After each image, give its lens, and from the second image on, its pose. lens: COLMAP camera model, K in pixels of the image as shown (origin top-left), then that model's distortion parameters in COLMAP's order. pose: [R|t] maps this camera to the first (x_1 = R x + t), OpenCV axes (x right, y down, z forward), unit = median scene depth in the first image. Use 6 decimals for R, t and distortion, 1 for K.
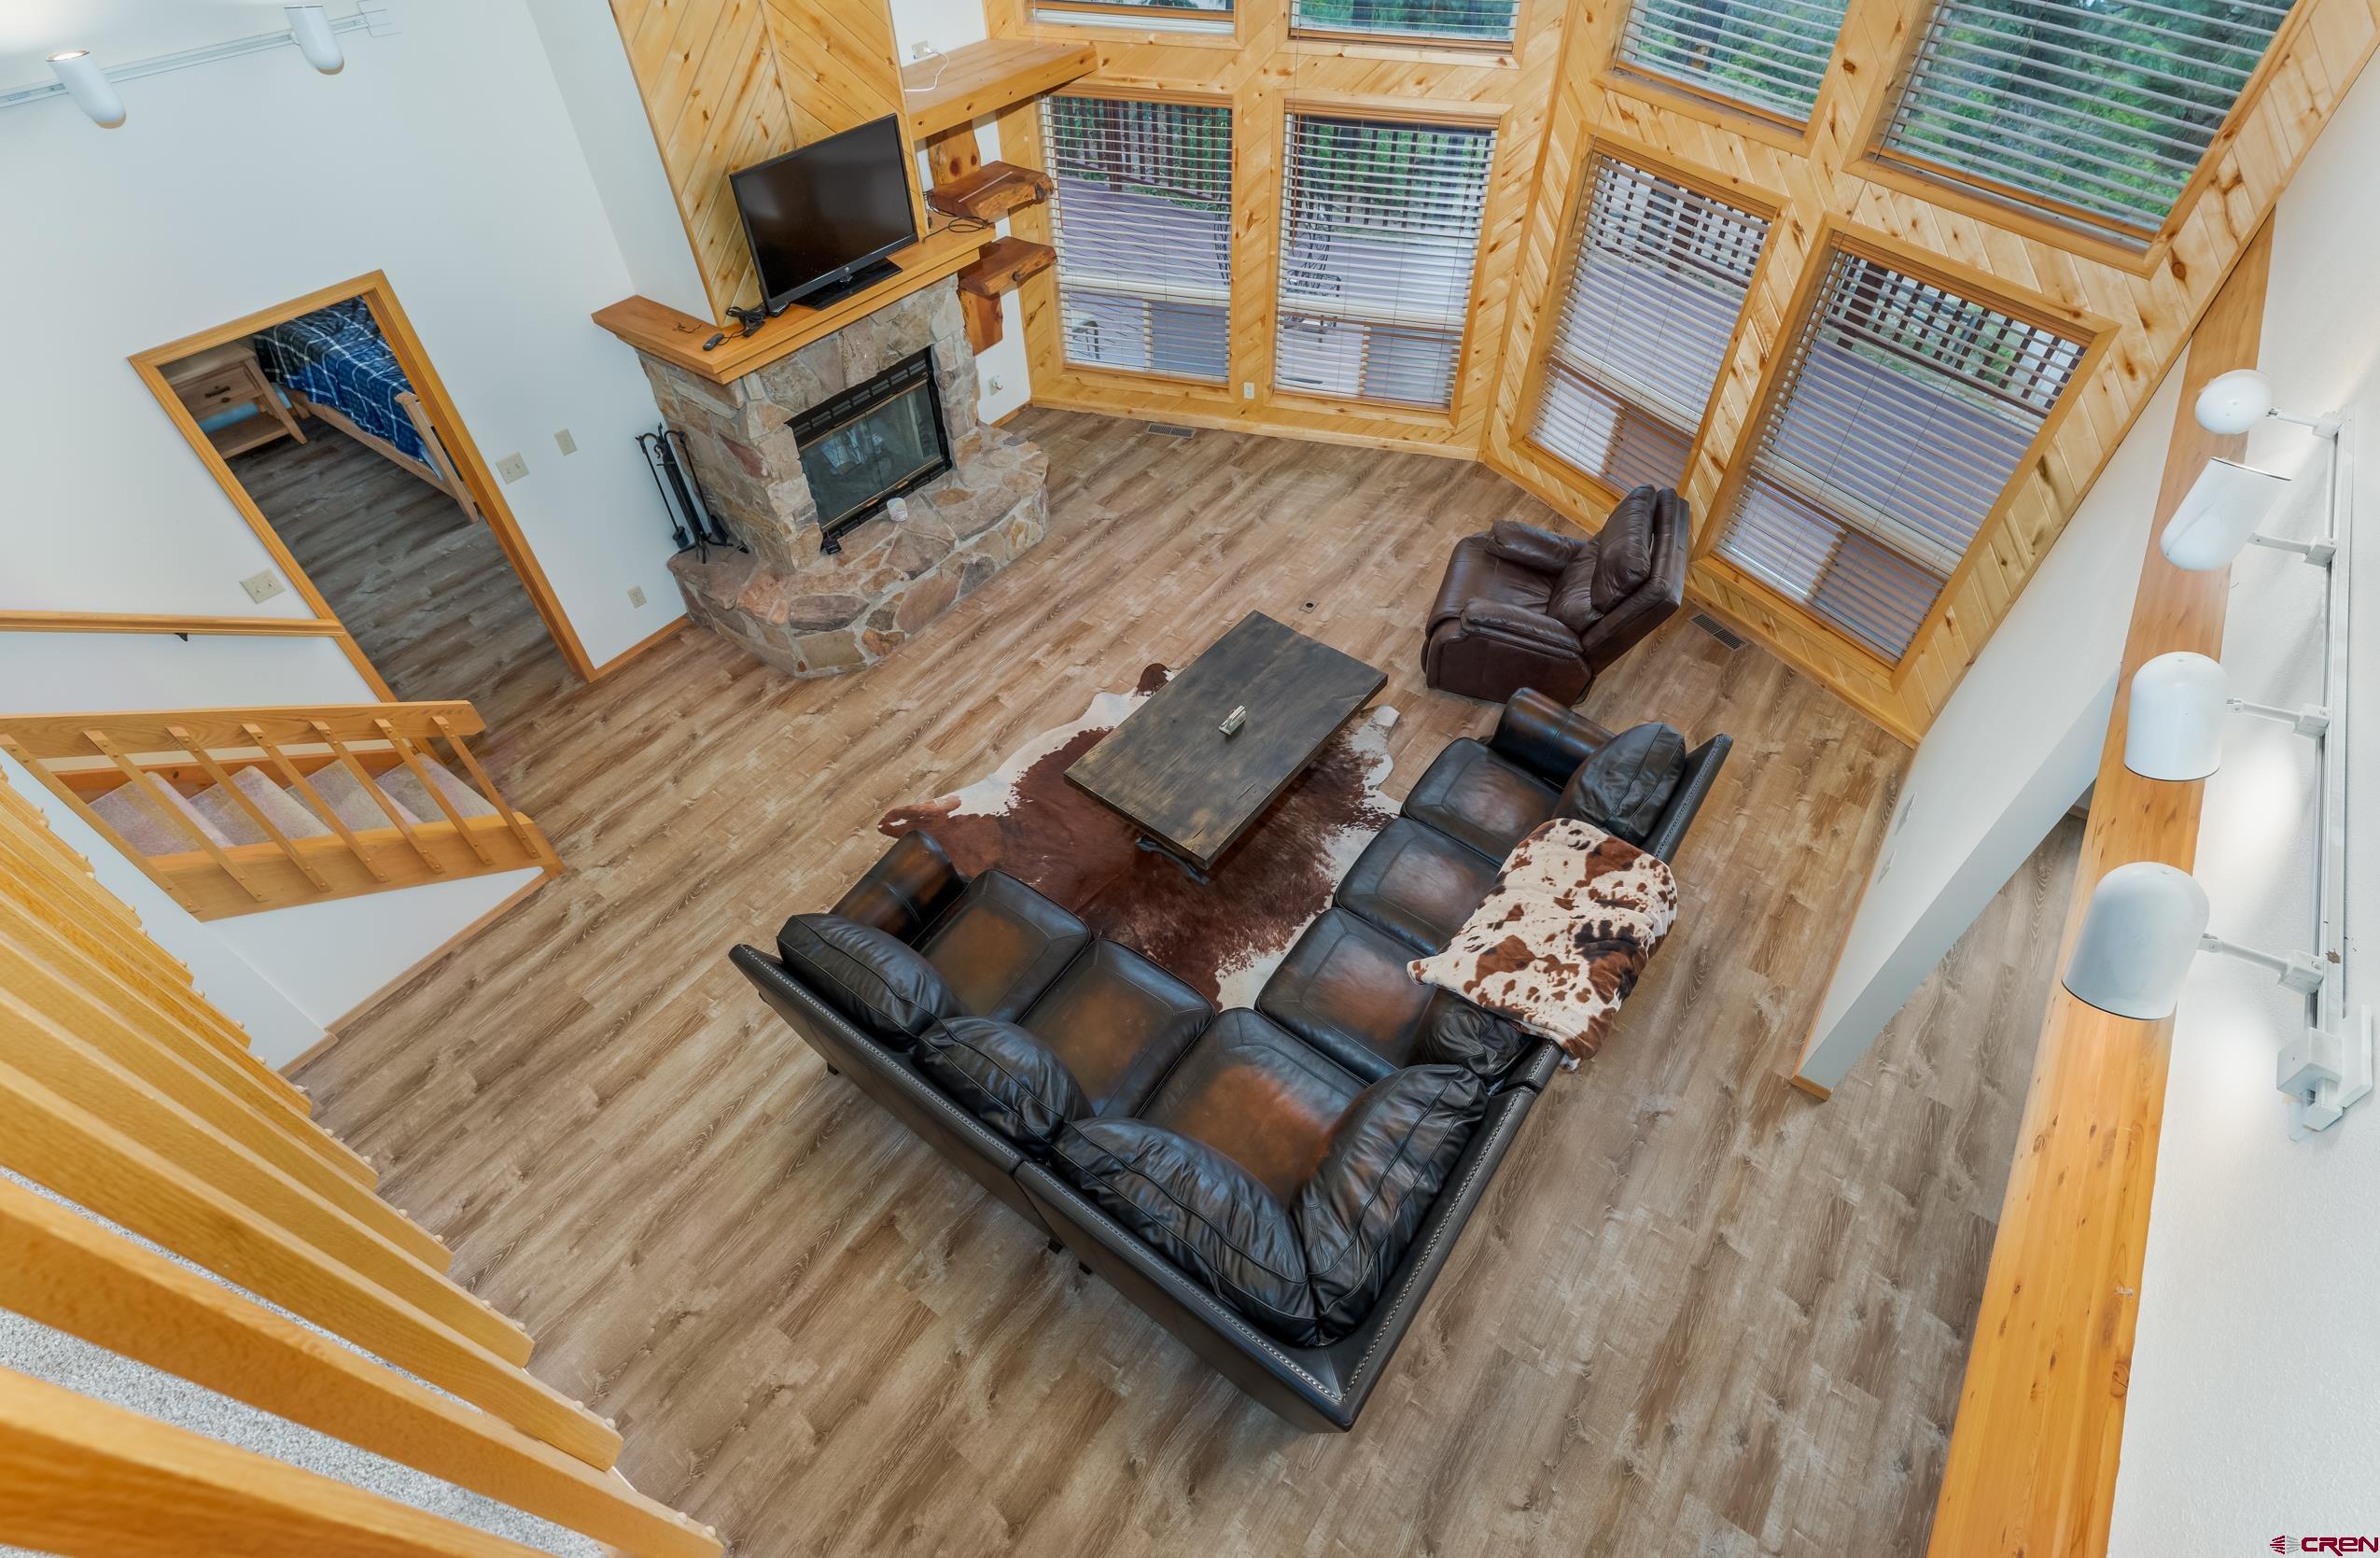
lens RADIAL K [[1123.8, 0, 1206.6], [0, 1123.8, 777.6], [0, 0, 1]] dist [0.002408, 0.000277]
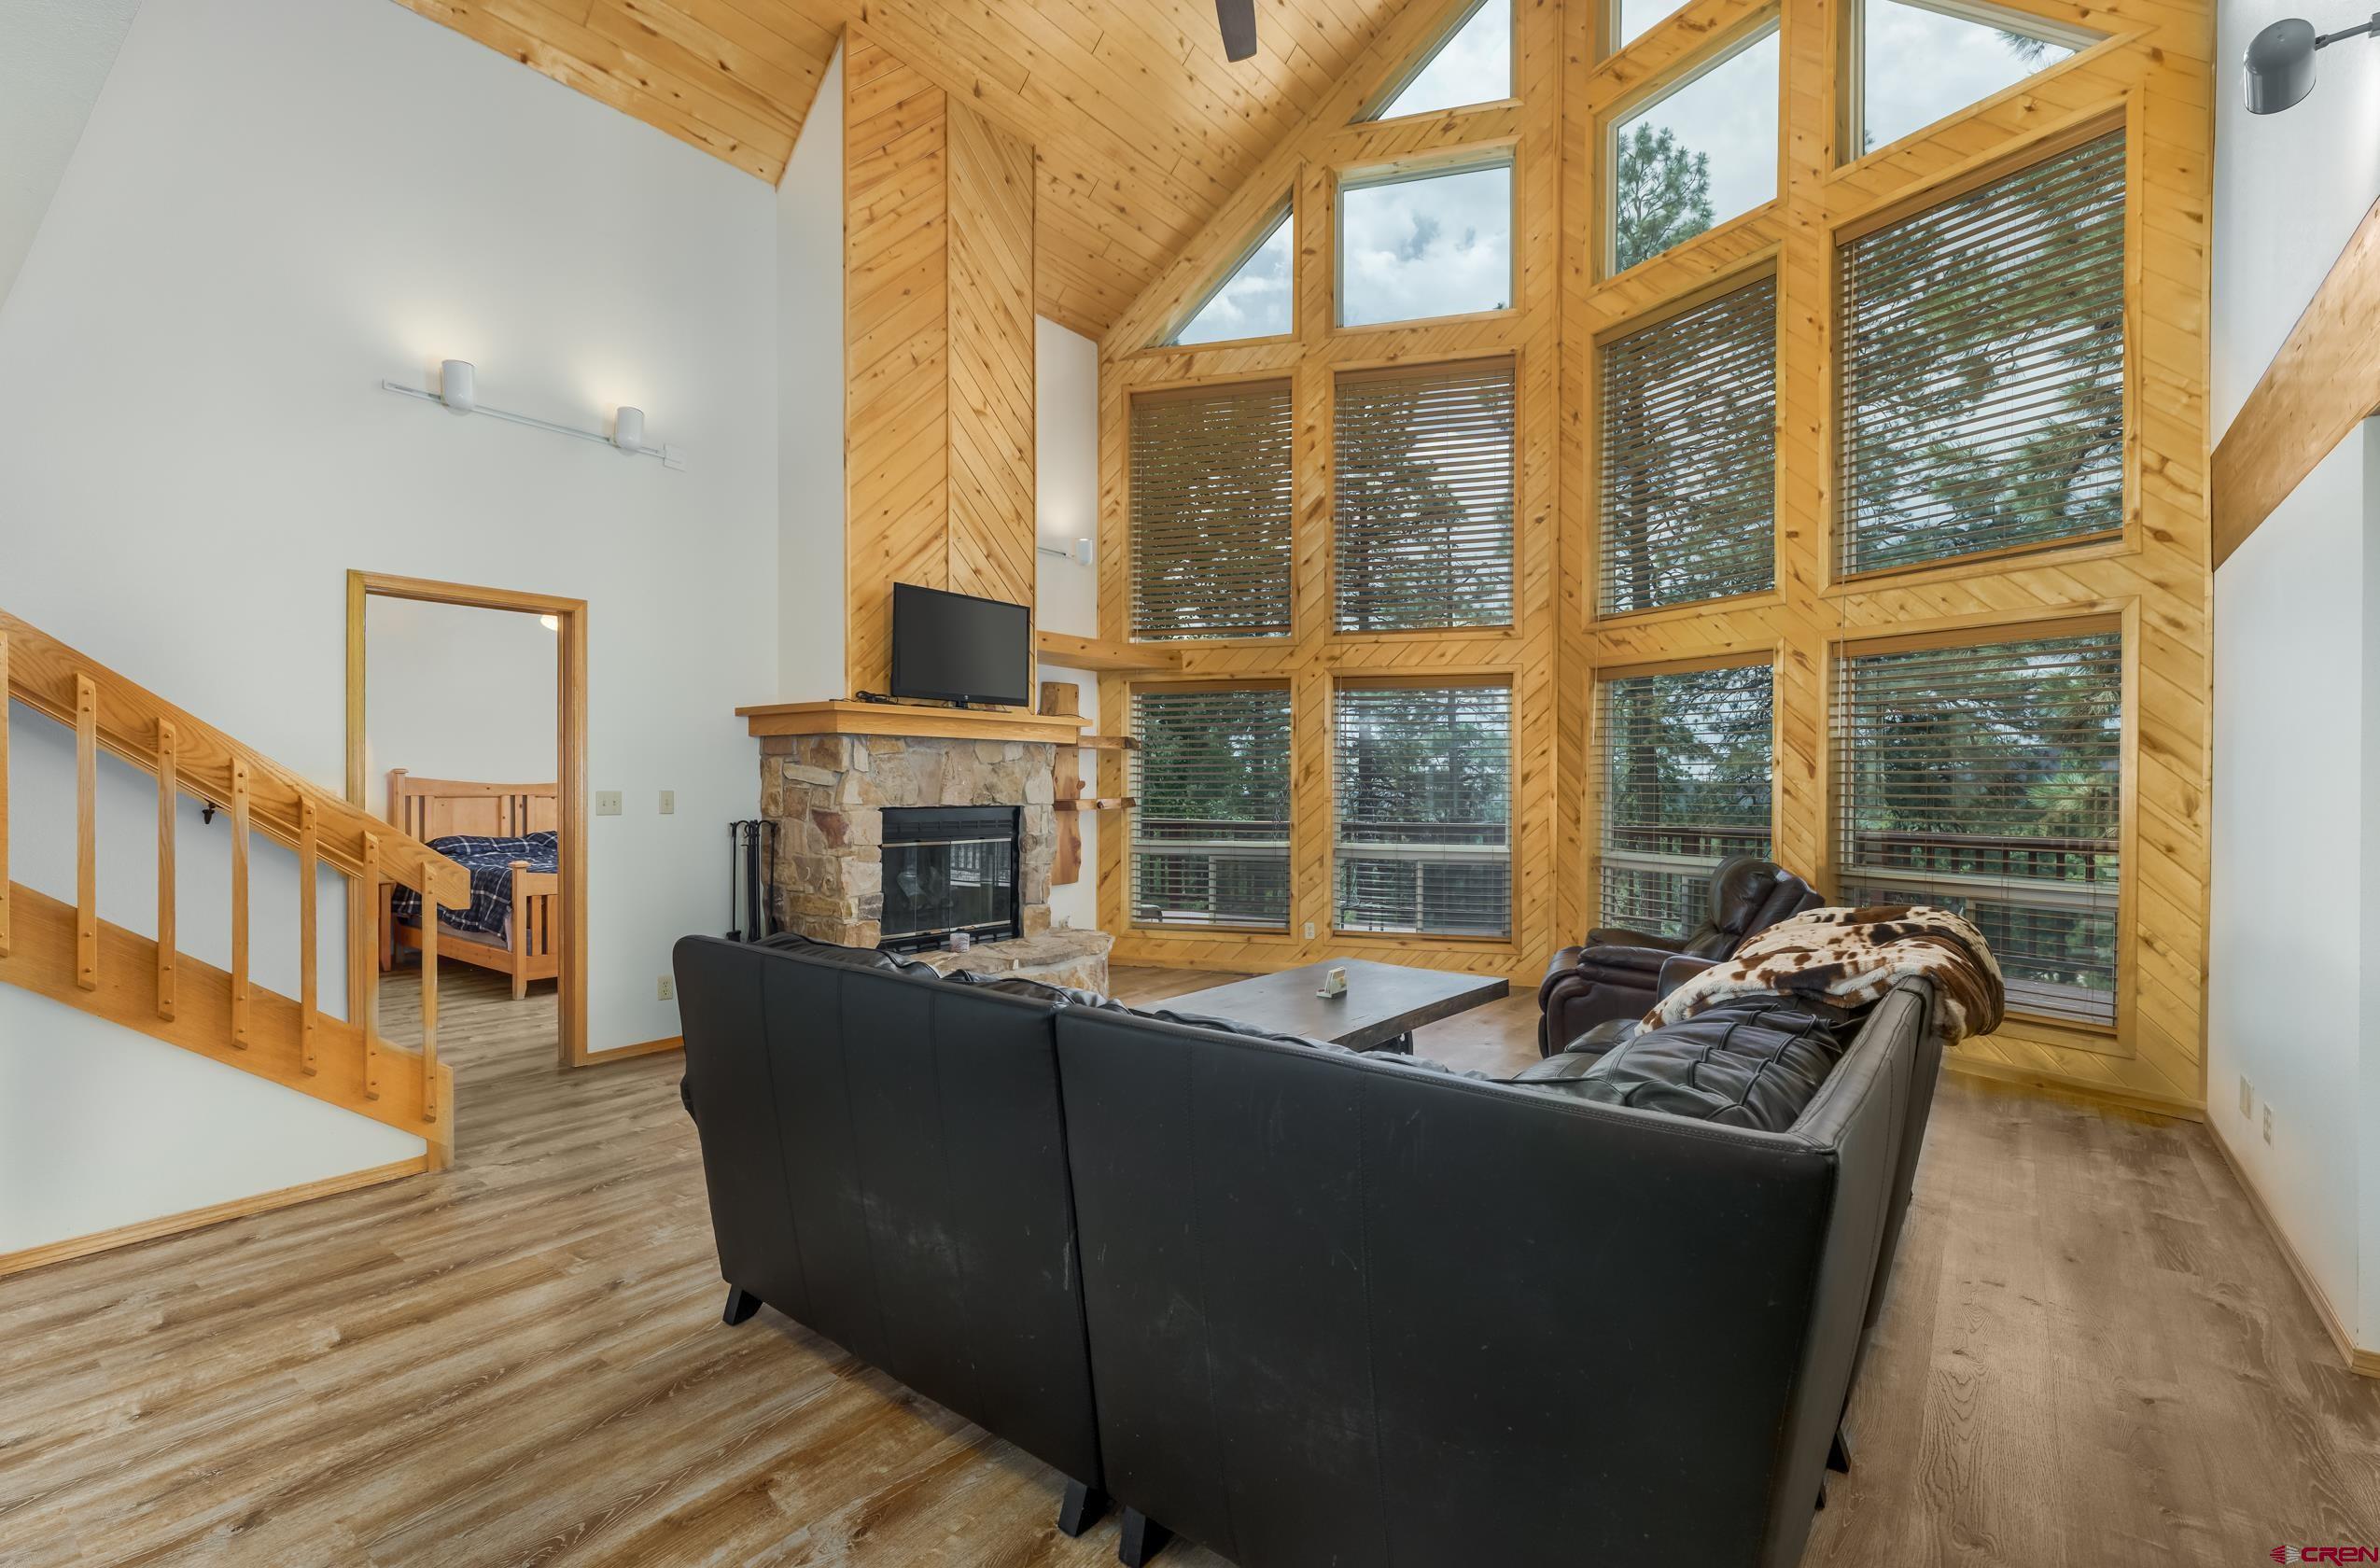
lens RADIAL K [[1068.2, 0, 1190.8], [0, 1068.2, 800.3], [0, 0, 1]] dist [-0.004310, 0.000594]
pose [[0.999329, 0.002411, -0.036549, -0.048209], [-0.028178, 0.688103, -0.725065, 0.383997], [0.023401, 0.725609, 0.687710, 0.318268]]
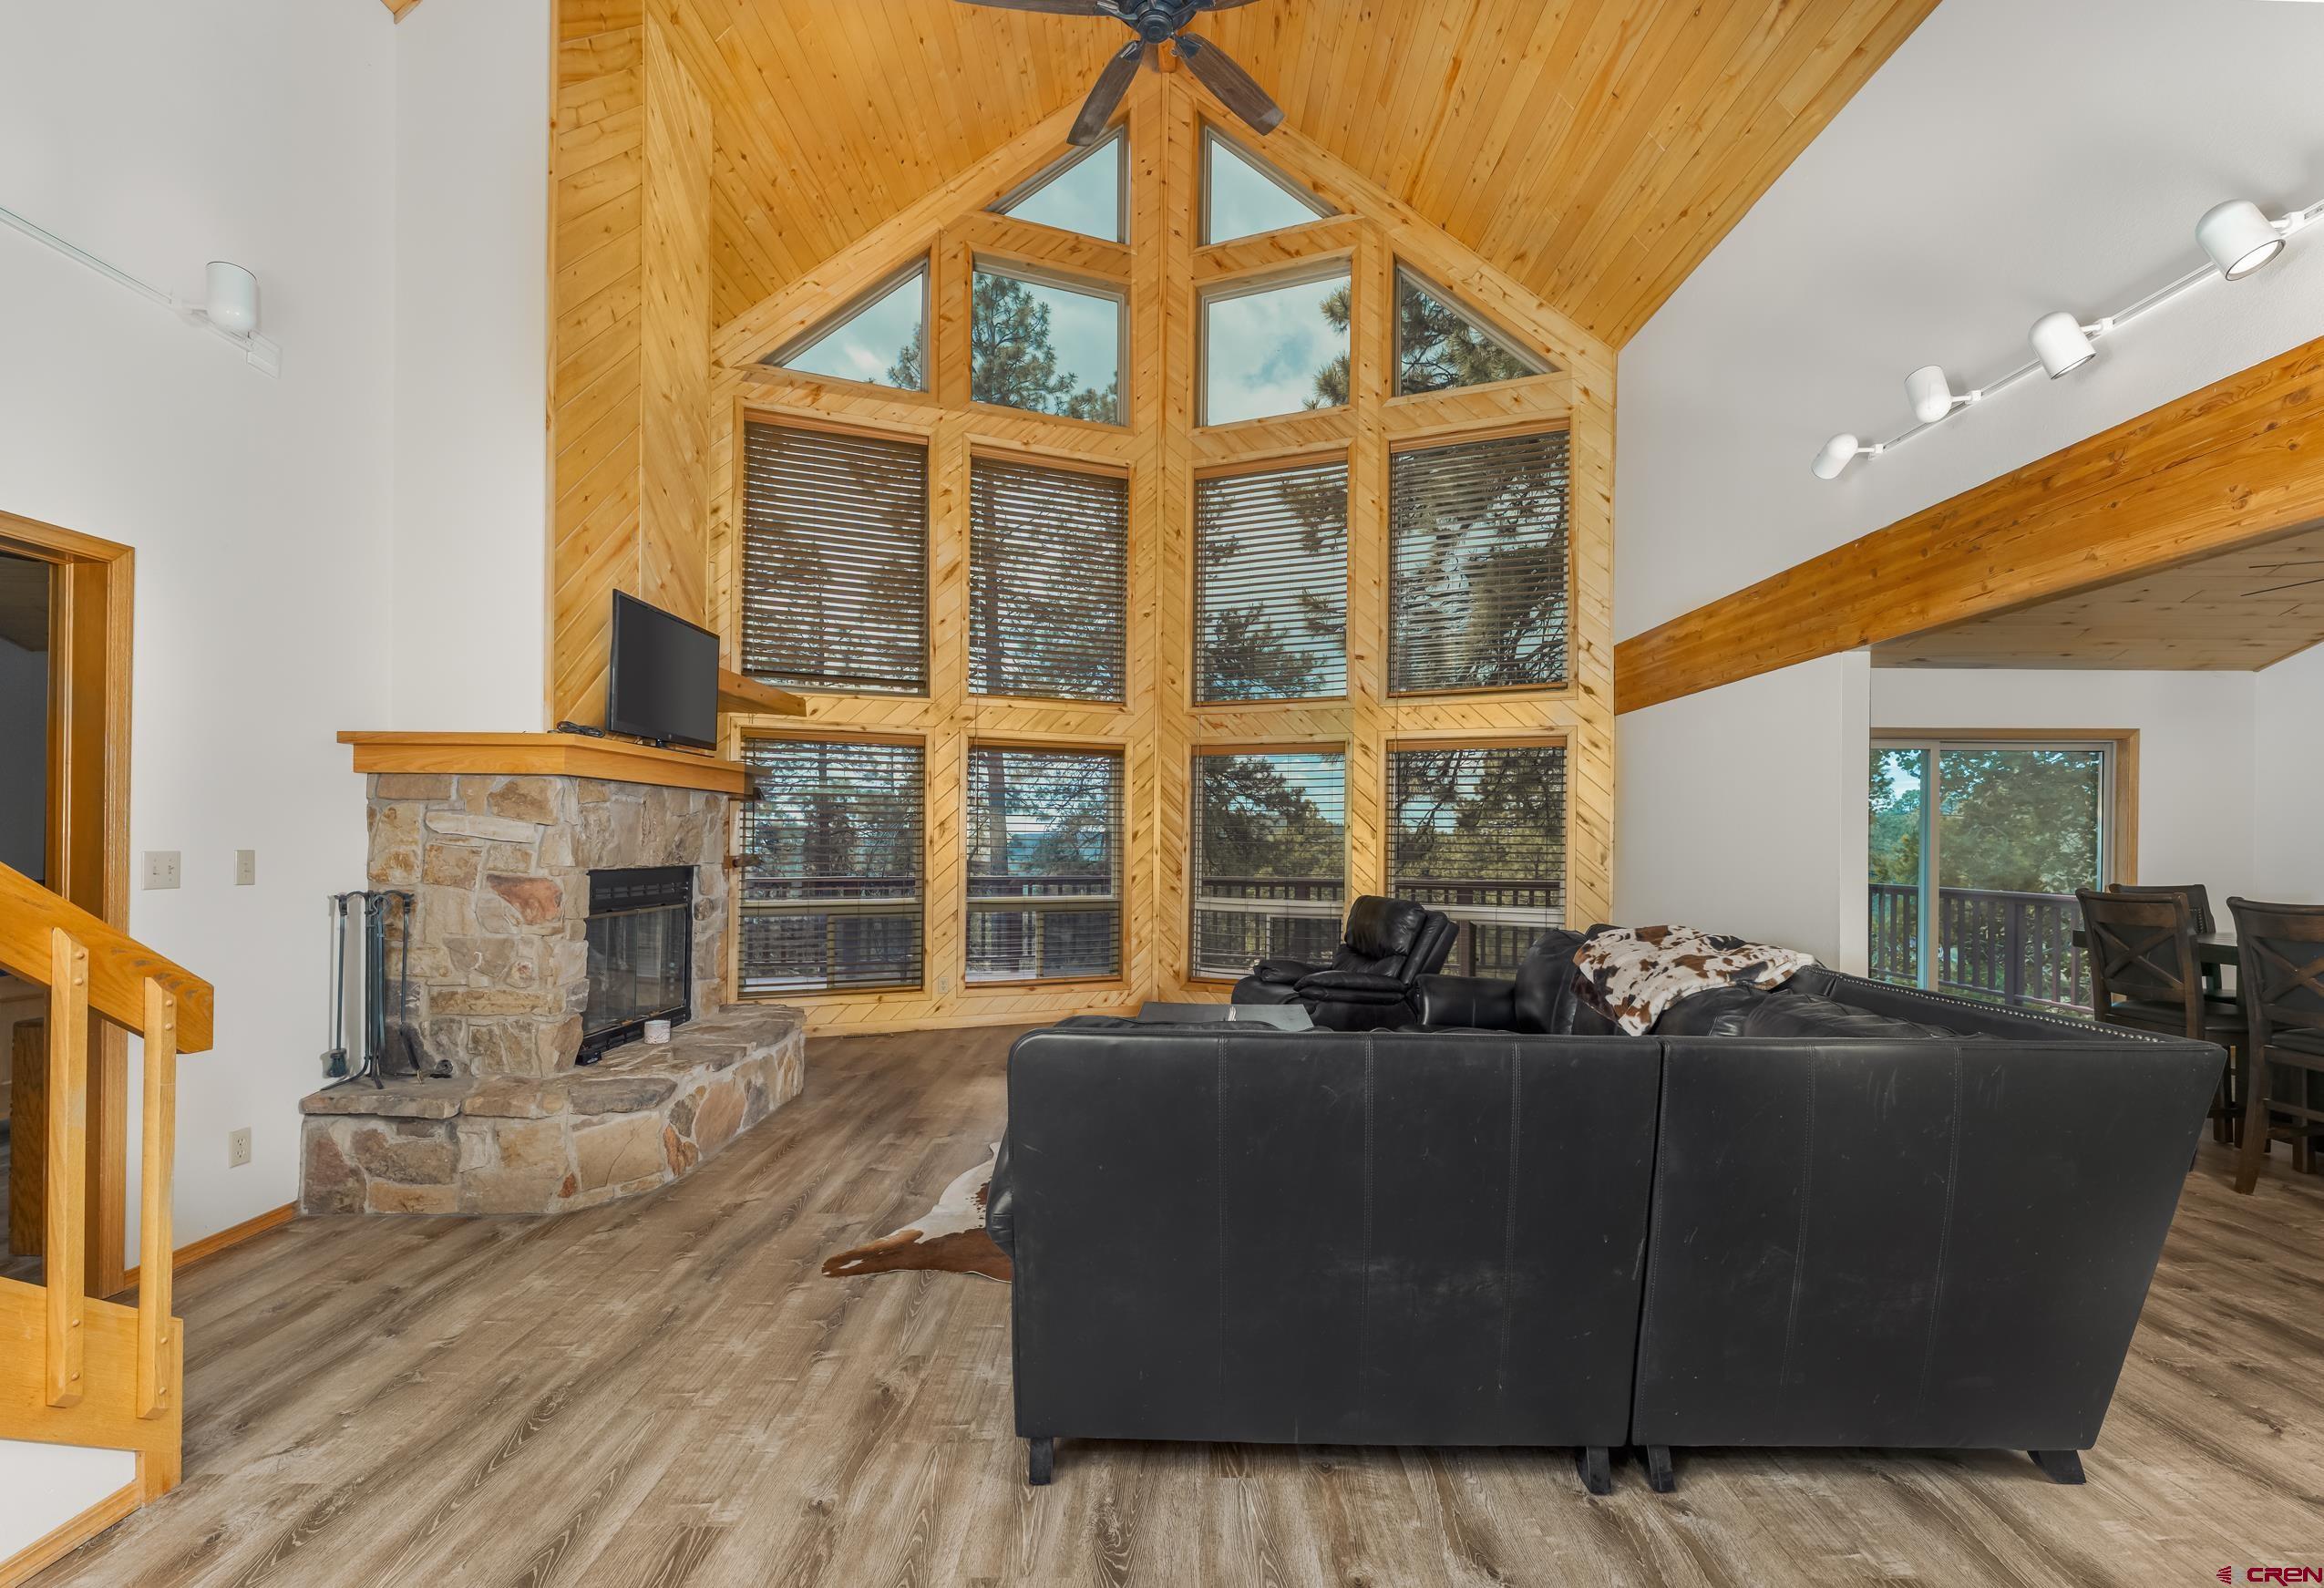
lens RADIAL K [[1010.2, 0, 1182.6], [0, 1010.2, 839.6], [0, 0, 1]] dist [0.002798, 0.000090]
pose [[0.810937, 0.006729, 0.585094, -0.445000], [0.425090, 0.680362, -0.596997, 0.292528], [-0.402094, 0.732845, 0.548871, 0.397658]]
